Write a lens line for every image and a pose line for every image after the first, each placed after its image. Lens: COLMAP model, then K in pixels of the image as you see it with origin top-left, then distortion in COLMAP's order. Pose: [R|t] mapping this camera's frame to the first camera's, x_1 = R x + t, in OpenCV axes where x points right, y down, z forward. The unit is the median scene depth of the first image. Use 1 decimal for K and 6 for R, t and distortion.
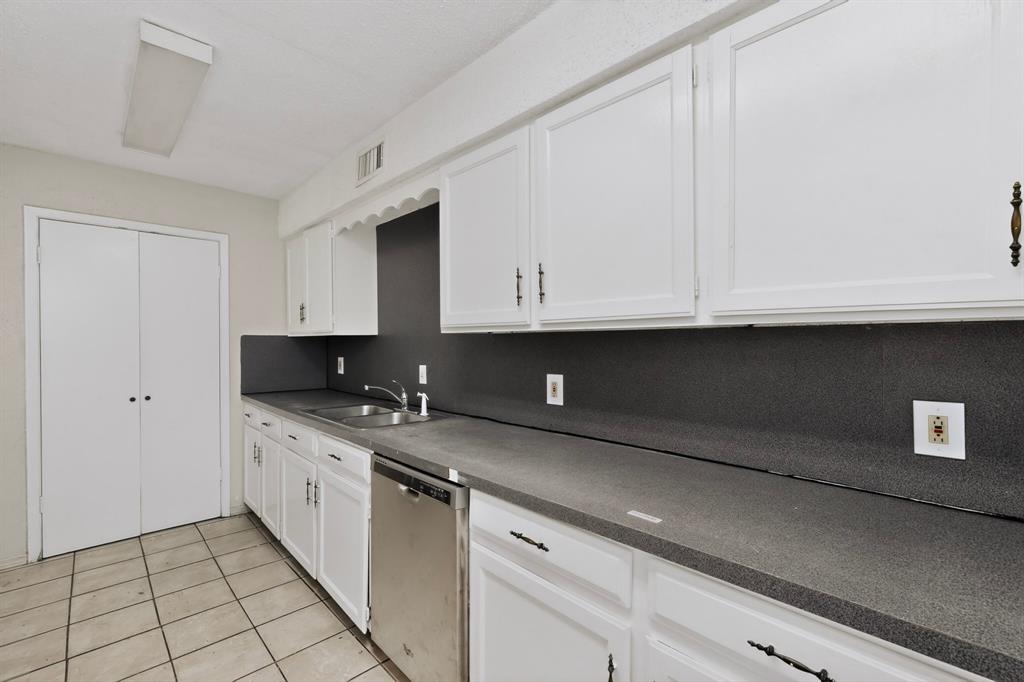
lens RADIAL K [[447.0, 0, 513.4], [0, 447.0, 343.3], [0, 0, 1]] dist [0.003878, 0.000127]
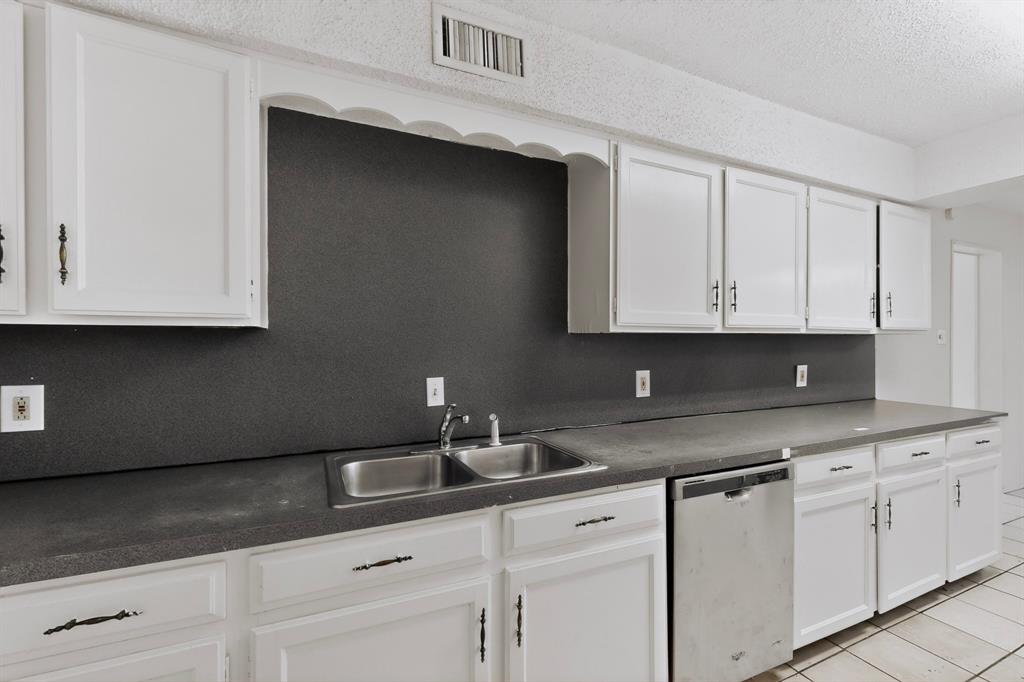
lens RADIAL K [[447.0, 0, 513.4], [0, 447.0, 343.3], [0, 0, 1]] dist [0.003878, 0.000127]
pose [[0.320349, -0.001609, 0.947298, -0.860619], [0.003374, 0.999994, 0.000558, -0.000912], [-0.947293, 0.003017, 0.320353, 0.748551]]
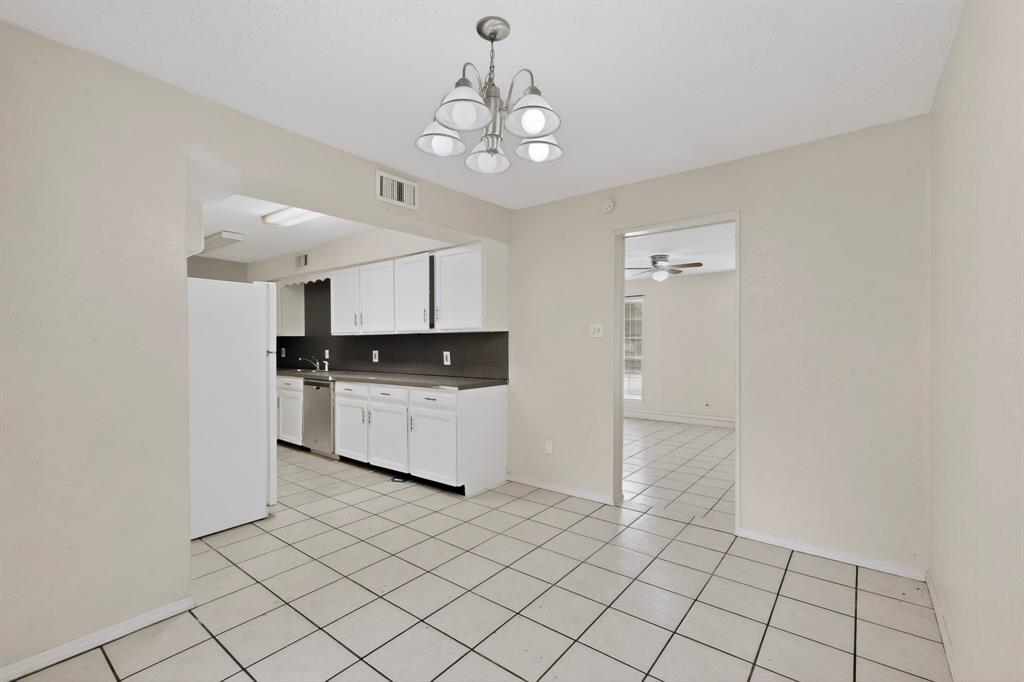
lens RADIAL K [[447.0, 0, 513.4], [0, 447.0, 343.3], [0, 0, 1]] dist [0.003878, 0.000127]
pose [[0.989102, -0.002265, 0.147216, 0.408408], [0.002815, 0.999990, -0.003531, 0.029535], [-0.147206, 0.003907, 0.989098, -1.402139]]
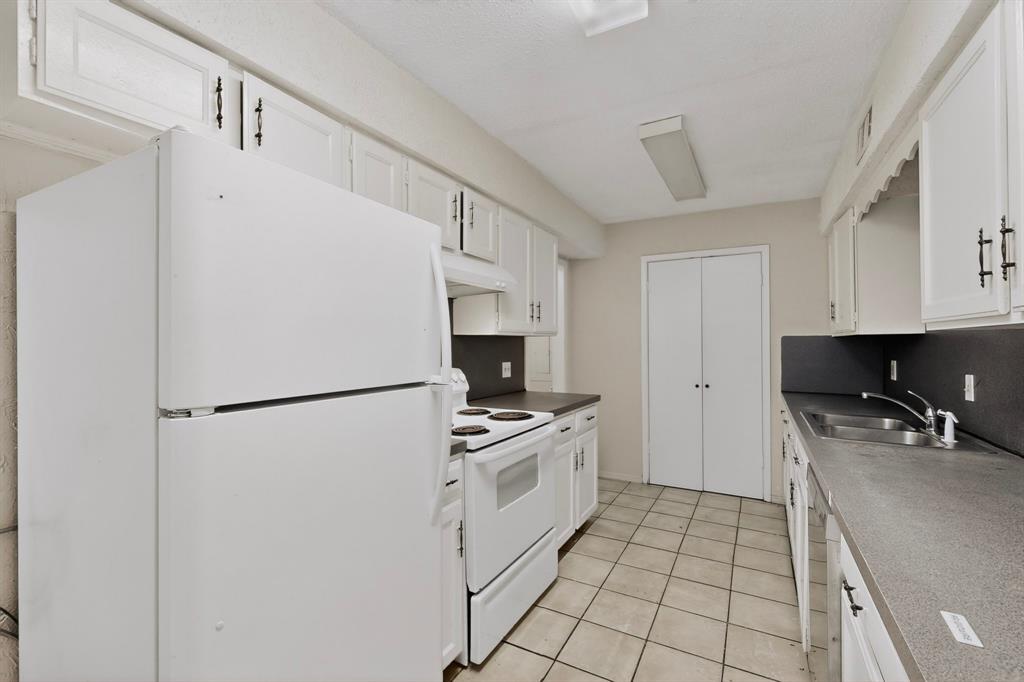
lens RADIAL K [[447.0, 0, 513.4], [0, 447.0, 343.3], [0, 0, 1]] dist [0.003878, 0.000127]
pose [[0.305820, -0.000157, -0.952089, 0.282418], [-0.000602, 1.000000, -0.000358, -0.000096], [0.952089, 0.000683, 0.305820, 0.094253]]
